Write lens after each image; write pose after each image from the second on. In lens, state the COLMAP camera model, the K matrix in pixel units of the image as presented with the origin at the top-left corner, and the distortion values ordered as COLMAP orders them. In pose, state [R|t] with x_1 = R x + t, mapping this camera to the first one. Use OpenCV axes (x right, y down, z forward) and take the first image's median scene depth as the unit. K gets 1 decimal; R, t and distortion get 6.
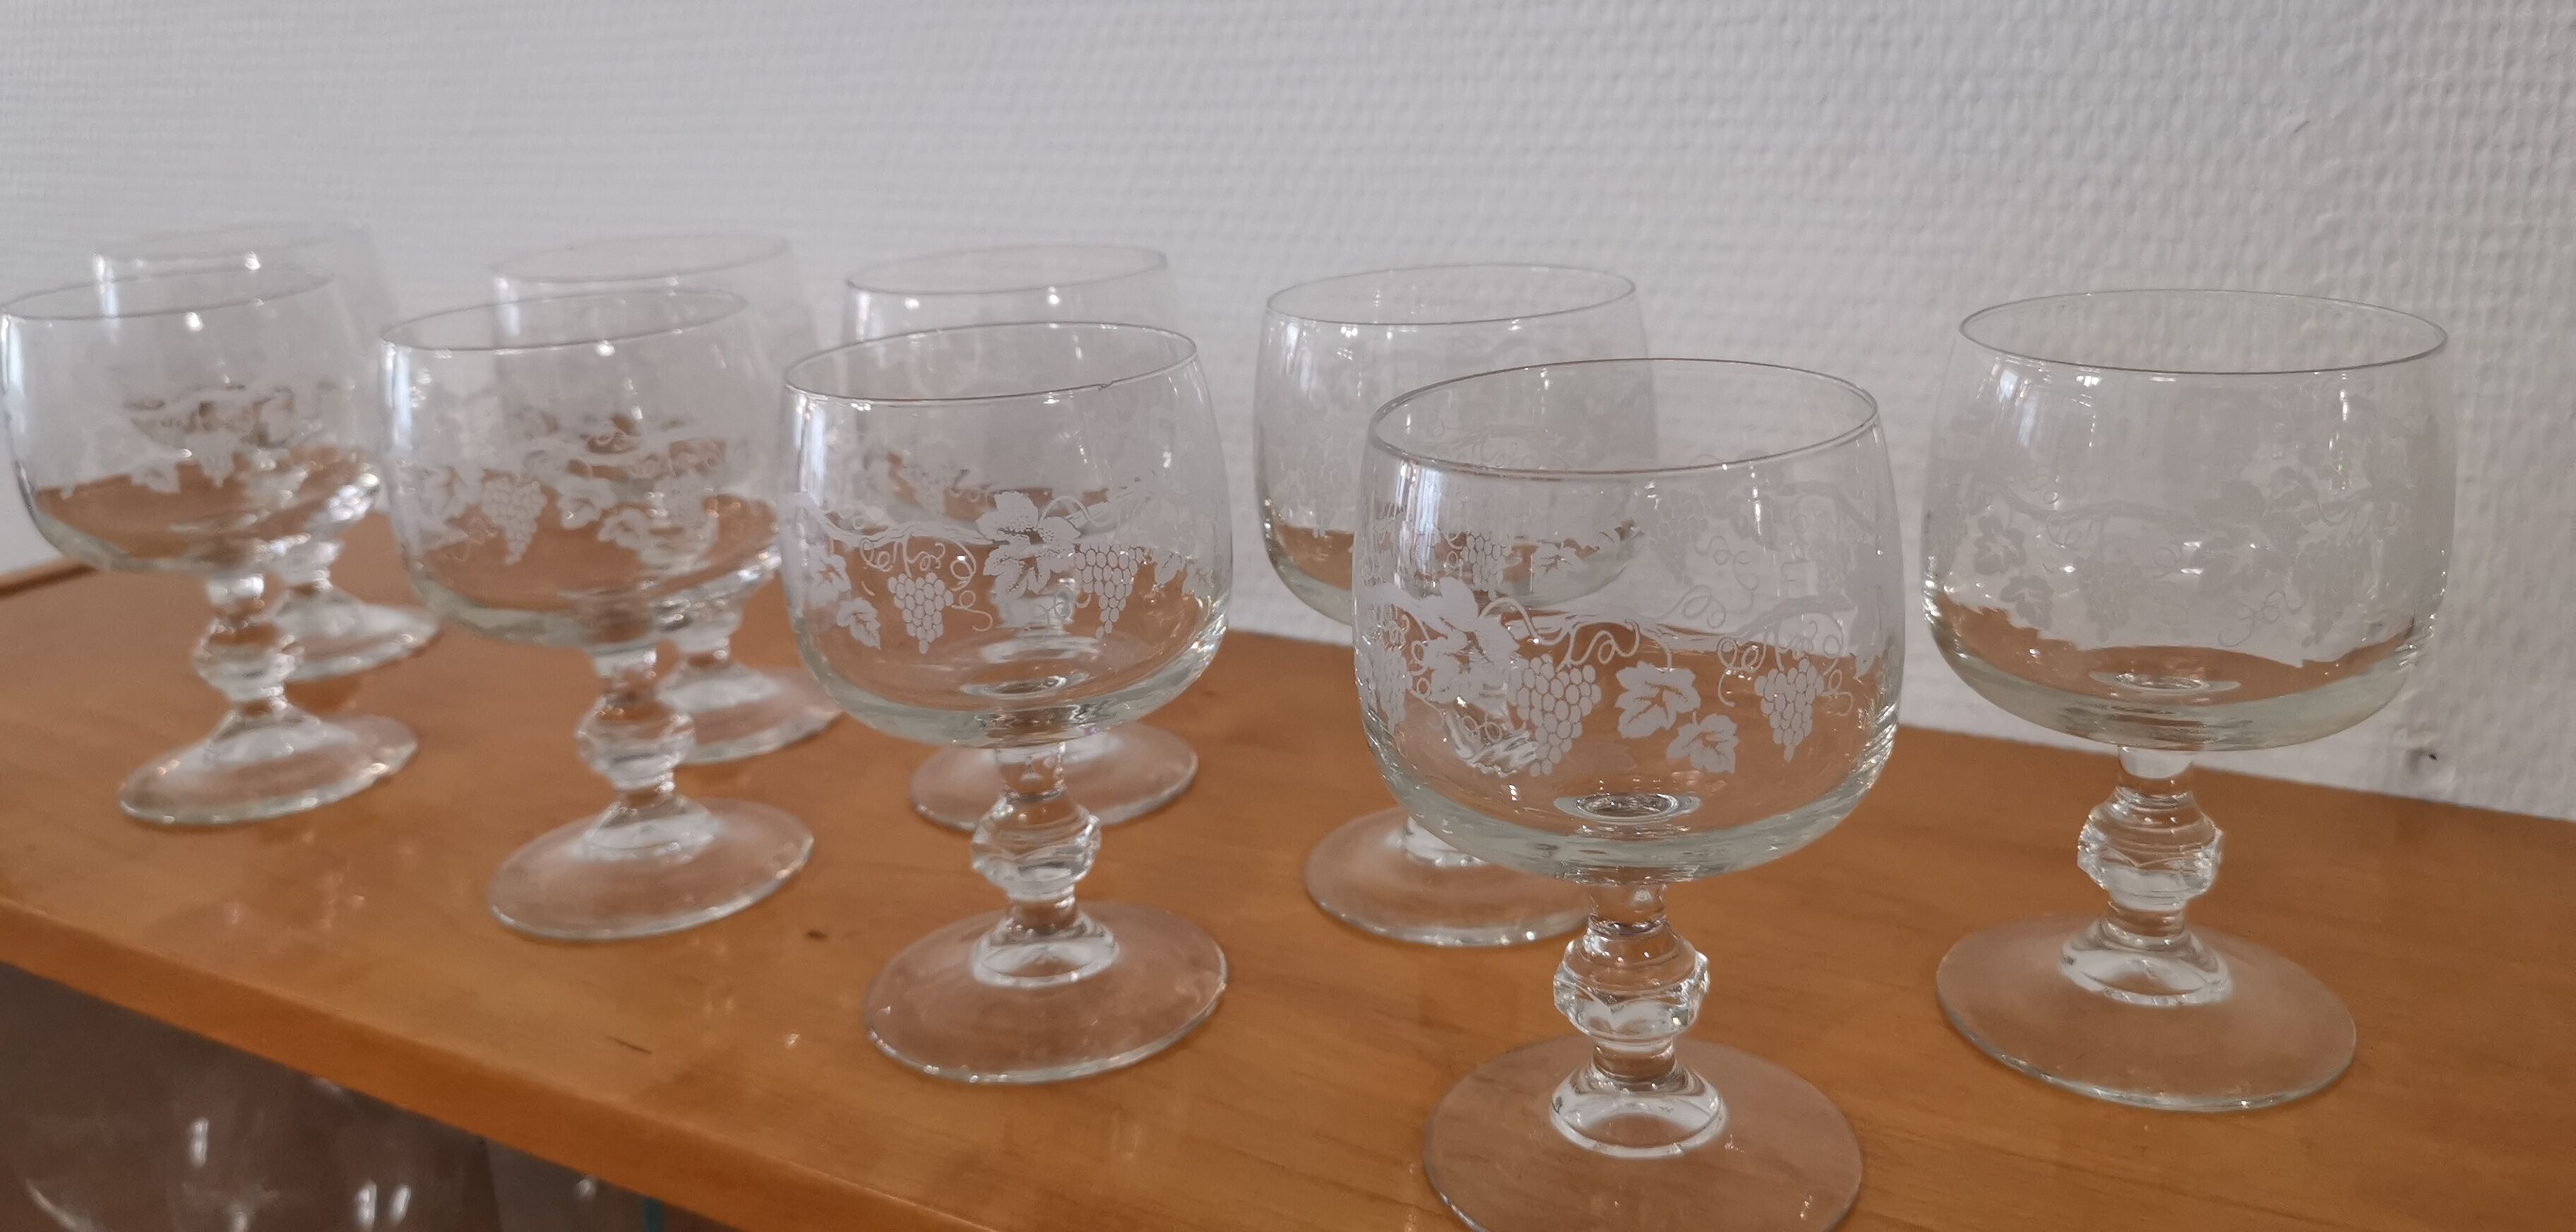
lens RADIAL K [[2083.5, 0, 1287.2], [0, 2083.5, 727.5], [0, 0, 1]] dist [-0.003385, -0.017055]
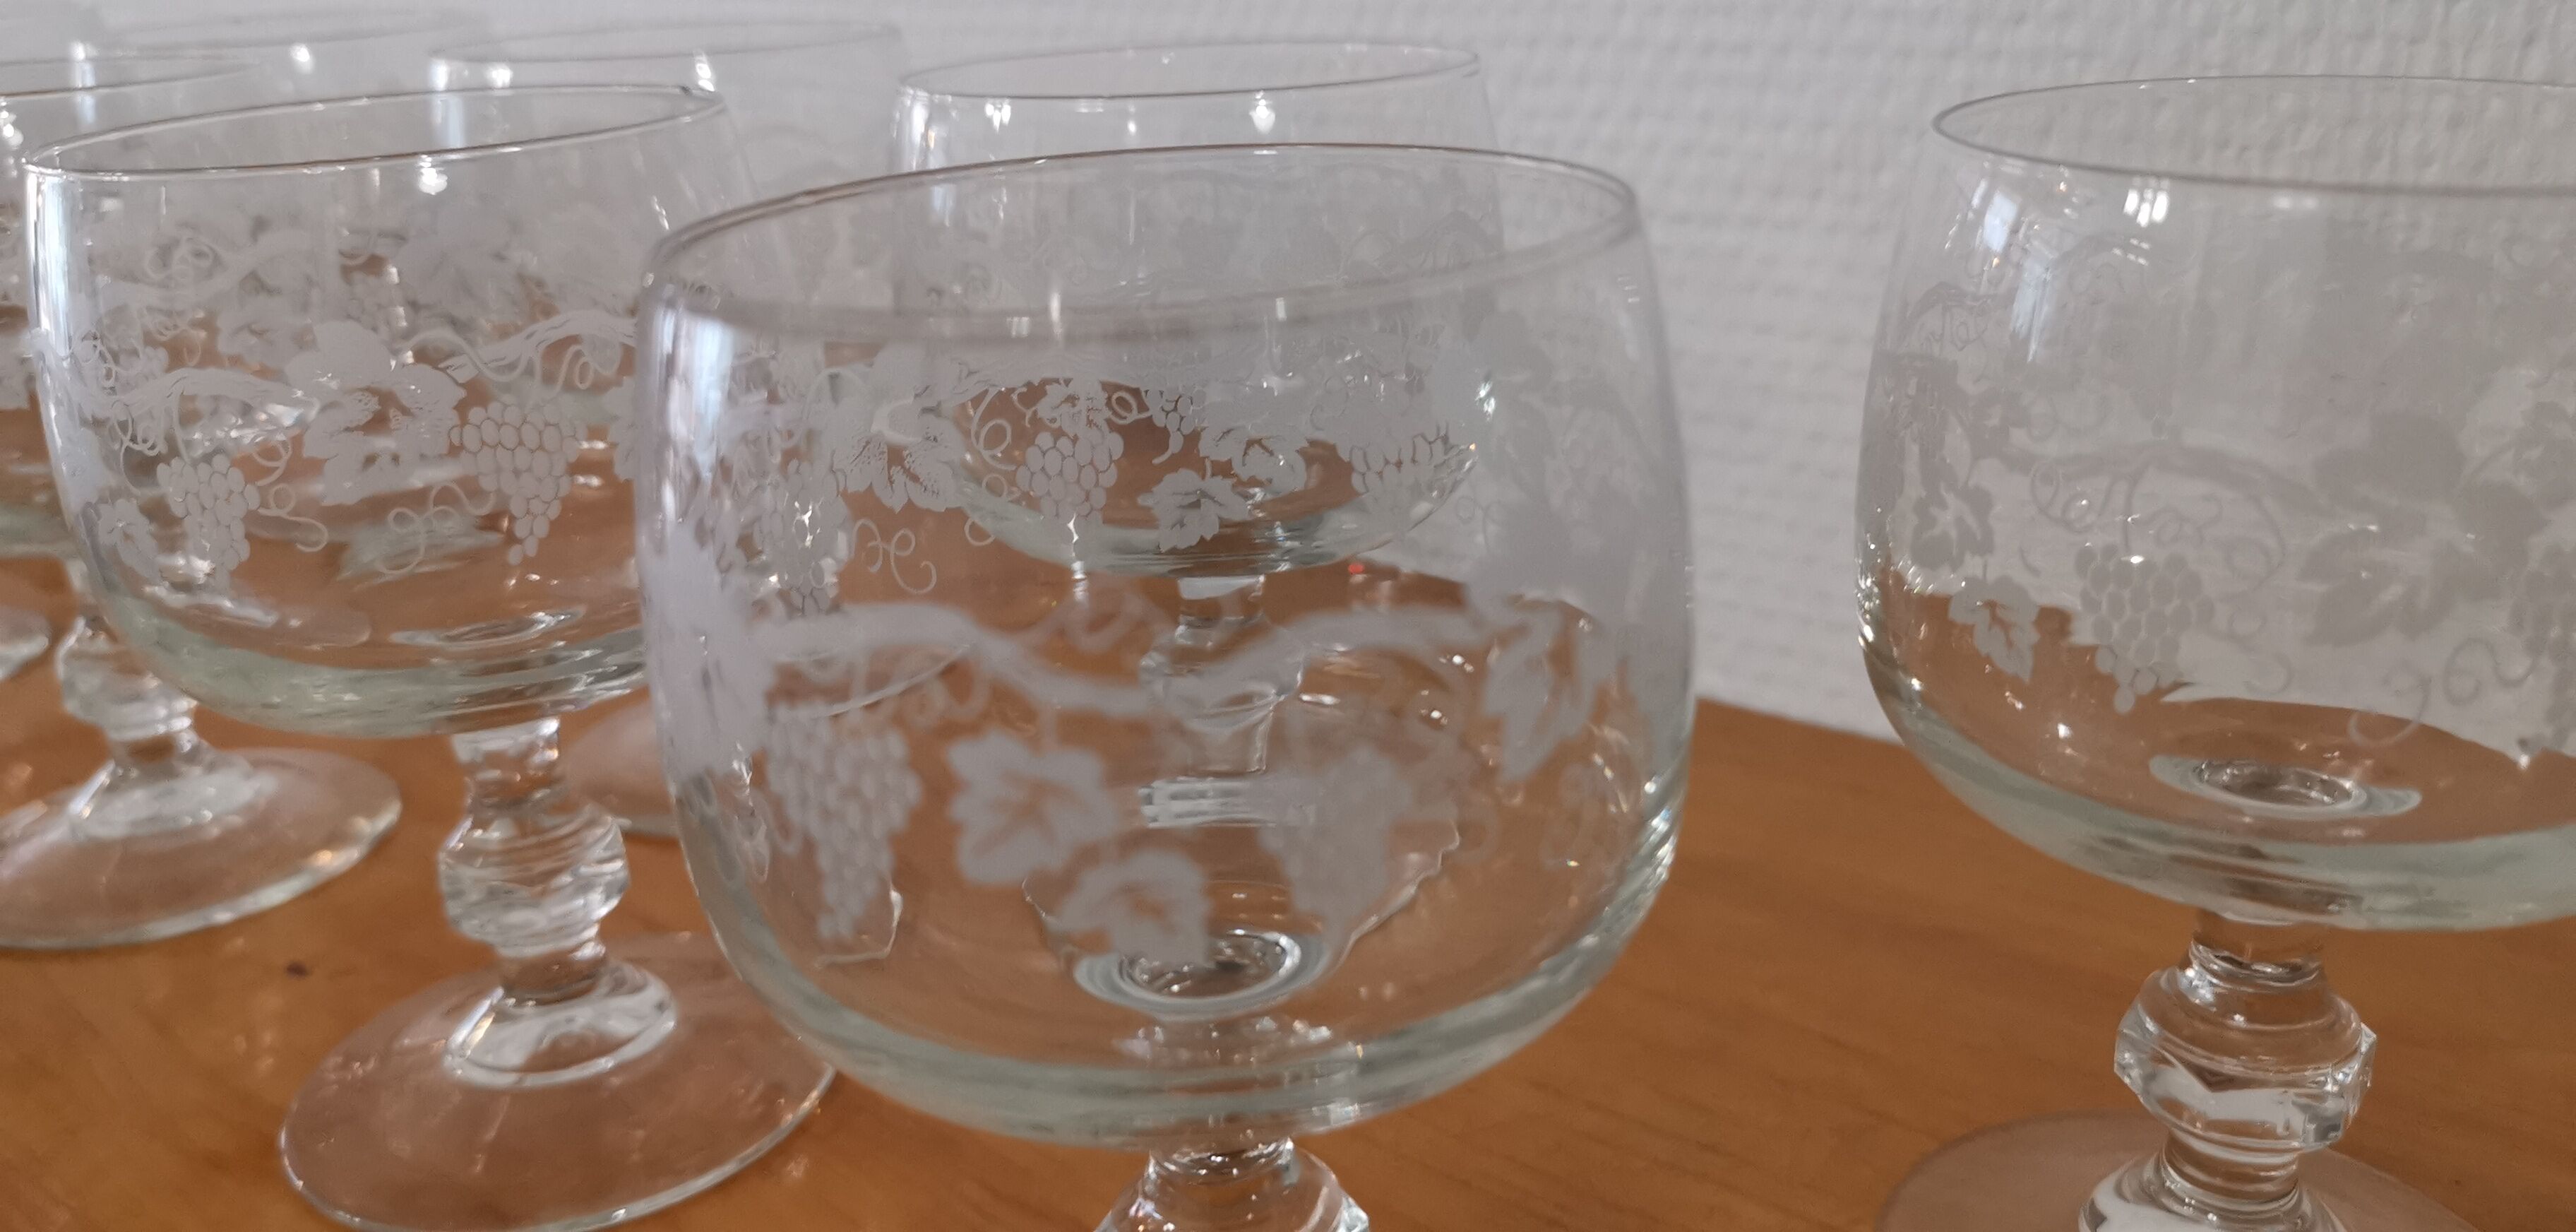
lens RADIAL K [[2083.5, 0, 1287.2], [0, 2083.5, 727.5], [0, 0, 1]] dist [-0.003385, -0.017055]
pose [[0.991451, 0.066537, -0.112238, 0.210250], [-0.061477, 0.996956, 0.047955, -0.042725], [0.115087, -0.040645, 0.992524, 0.398282]]
